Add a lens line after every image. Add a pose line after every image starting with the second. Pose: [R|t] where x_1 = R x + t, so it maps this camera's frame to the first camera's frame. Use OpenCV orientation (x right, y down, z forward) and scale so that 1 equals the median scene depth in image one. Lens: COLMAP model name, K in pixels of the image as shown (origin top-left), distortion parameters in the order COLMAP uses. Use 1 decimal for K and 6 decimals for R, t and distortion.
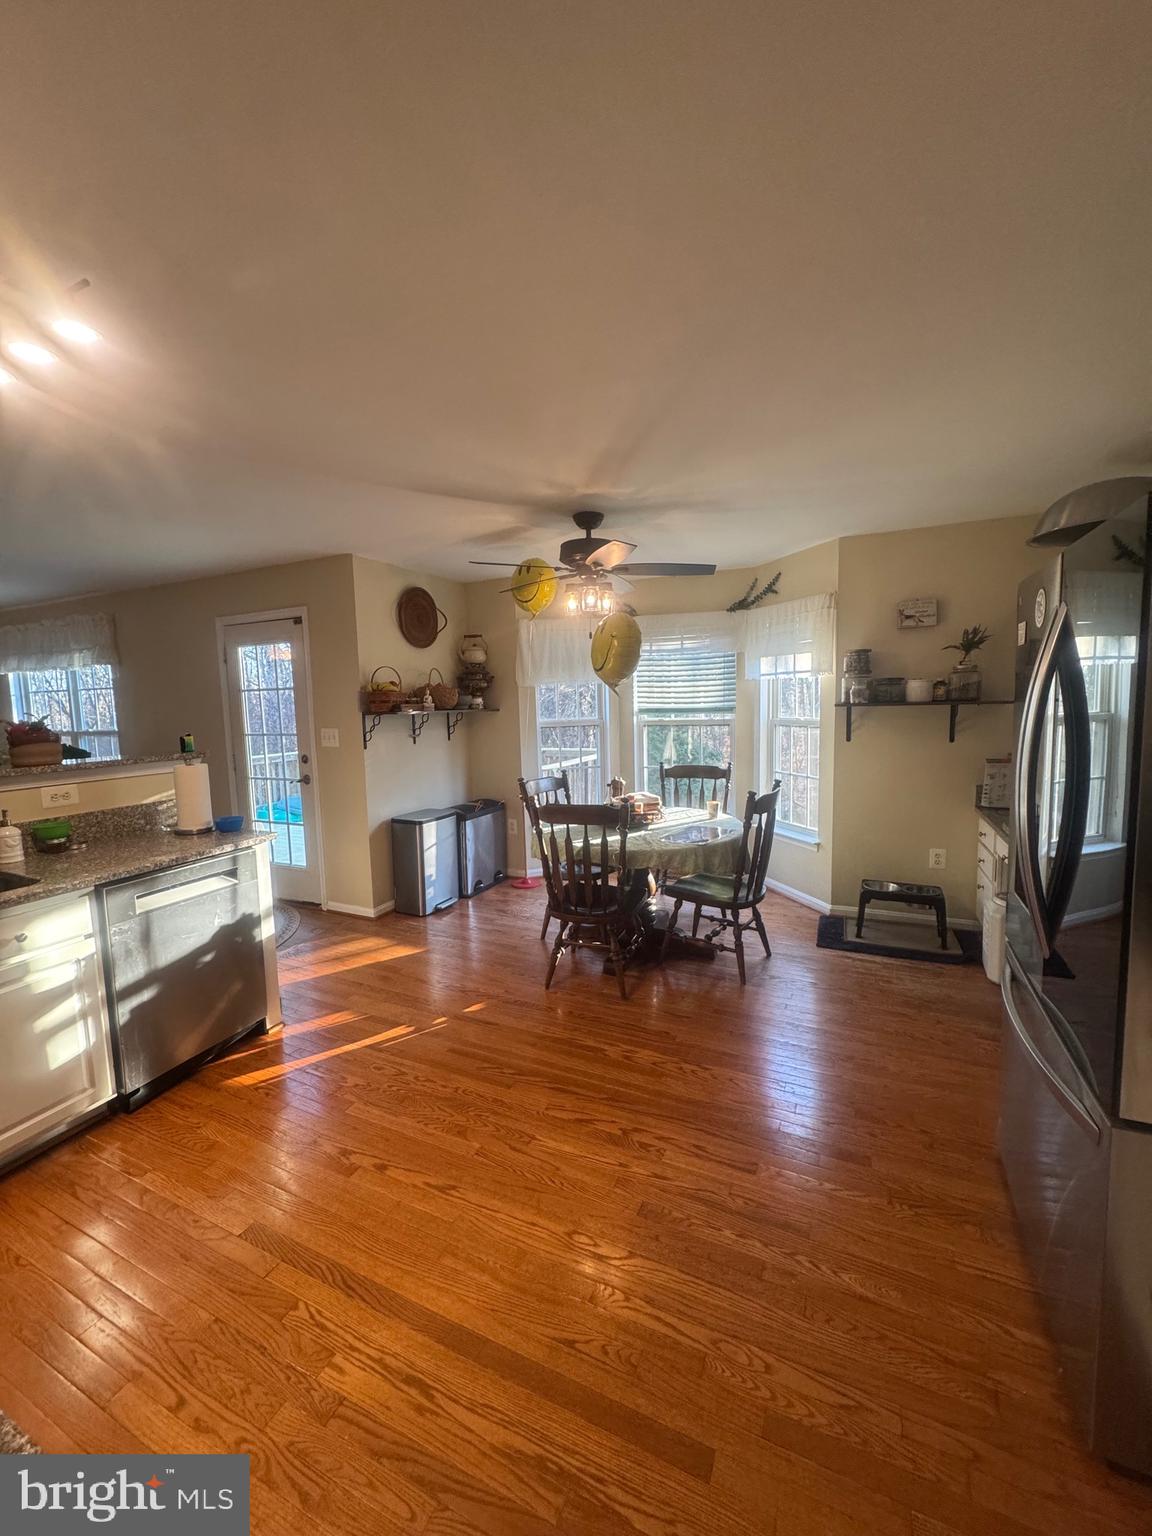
lens RADIAL K [[613.5, 0, 579.3], [0, 613.5, 758.2], [0, 0, 1]] dist [-0.001854, 0.000623]
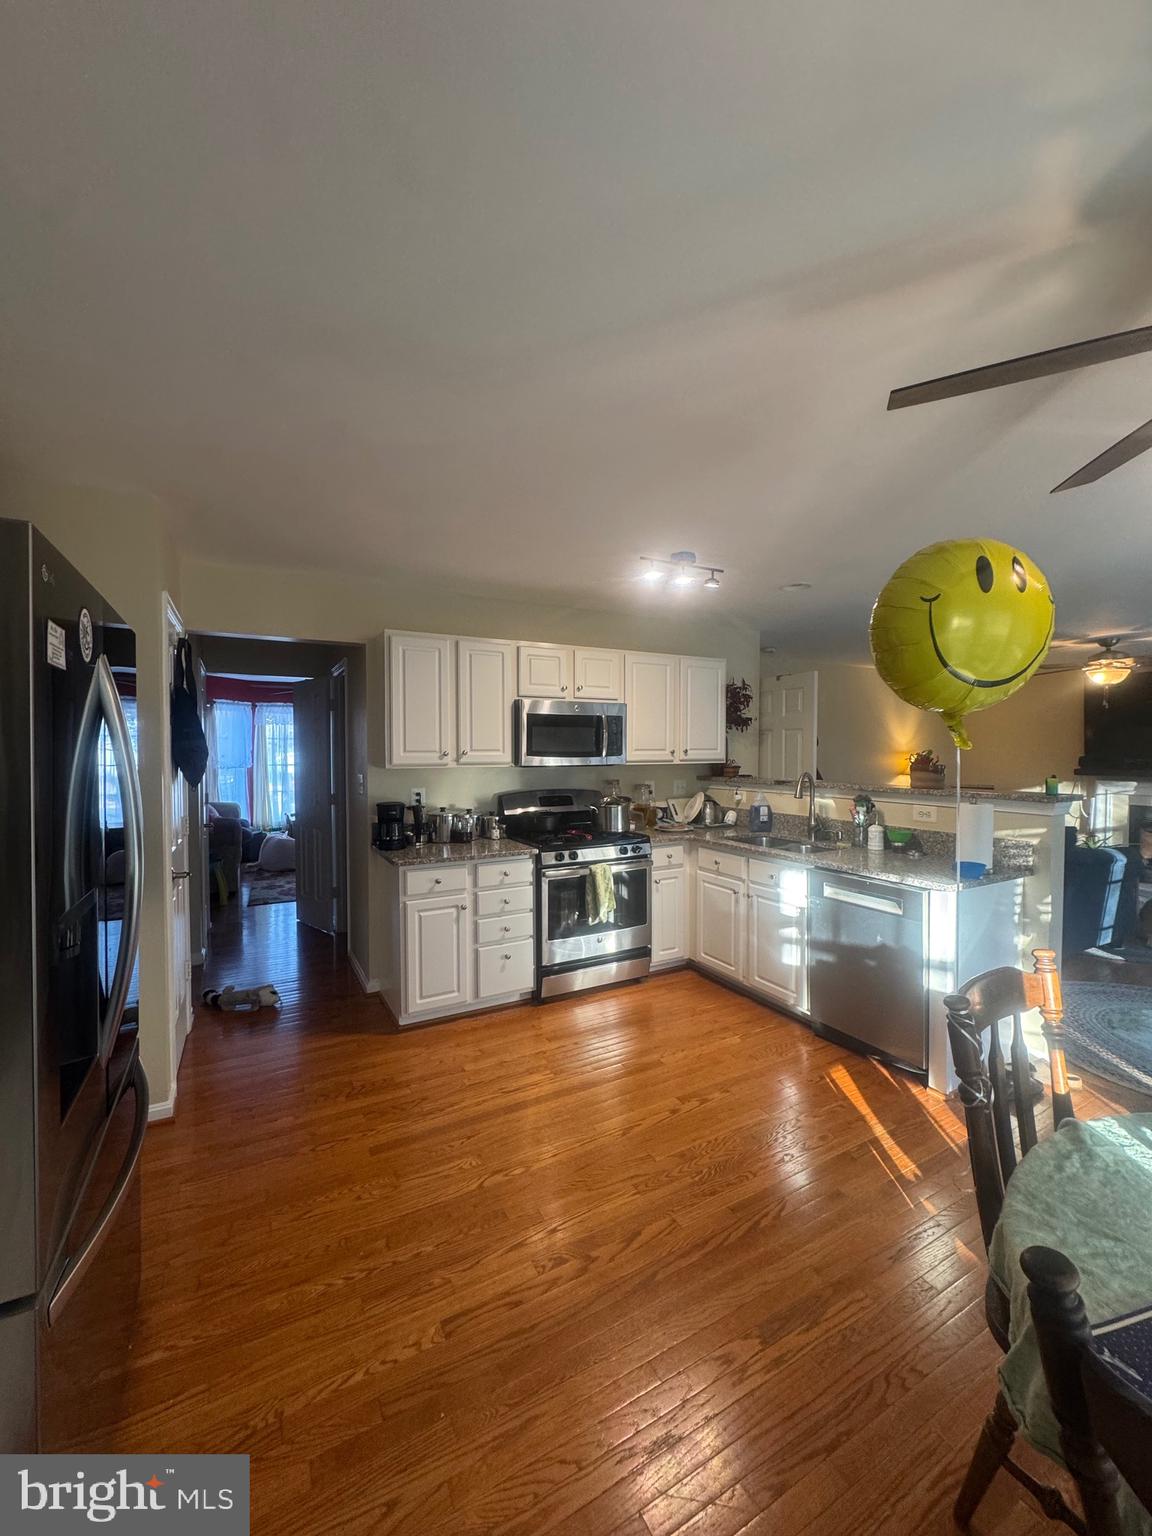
lens RADIAL K [[613.5, 0, 583.9], [0, 613.5, 771.4], [0, 0, 1]] dist [-0.001854, 0.000623]
pose [[-0.586852, 0.064948, -0.807086, 0.723368], [-0.059771, 0.990583, 0.123175, -0.169931], [0.807485, 0.120526, -0.577443, 1.400618]]
